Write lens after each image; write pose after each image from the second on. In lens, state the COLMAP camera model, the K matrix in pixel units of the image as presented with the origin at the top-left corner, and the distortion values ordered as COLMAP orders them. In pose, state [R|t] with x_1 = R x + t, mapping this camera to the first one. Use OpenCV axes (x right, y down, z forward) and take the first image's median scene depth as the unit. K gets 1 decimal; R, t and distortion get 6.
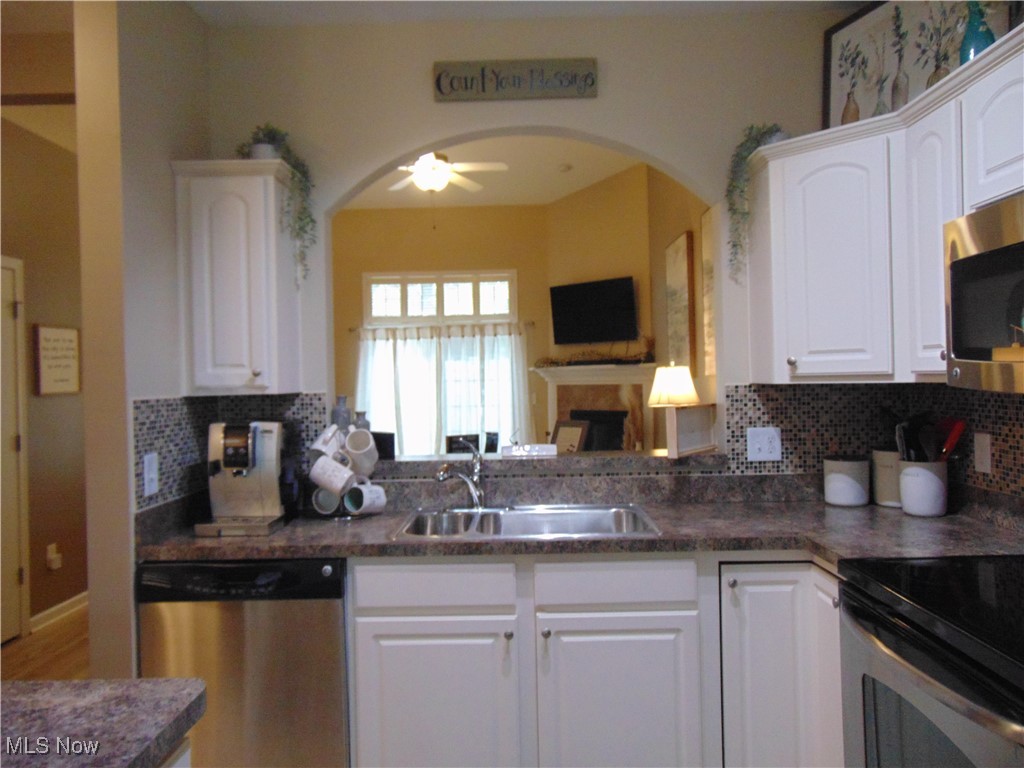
lens RADIAL K [[762.1, 0, 507.3], [0, 762.1, 380.2], [0, 0, 1]] dist [-0.019005, 0.033451]
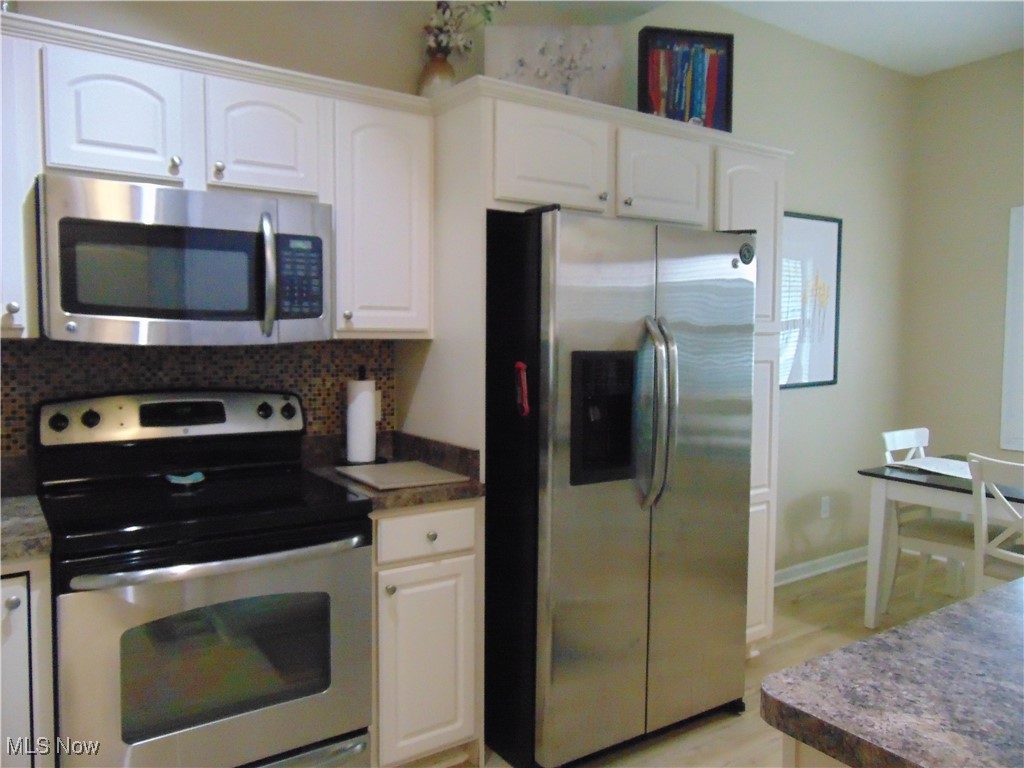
lens RADIAL K [[762.1, 0, 511.2], [0, 762.1, 381.6], [0, 0, 1]] dist [-0.019005, 0.033451]
pose [[-0.581524, -0.034883, 0.812781, -0.978366], [0.018792, 0.998238, 0.056287, 0.023497], [-0.813312, 0.048006, -0.579844, 1.833766]]
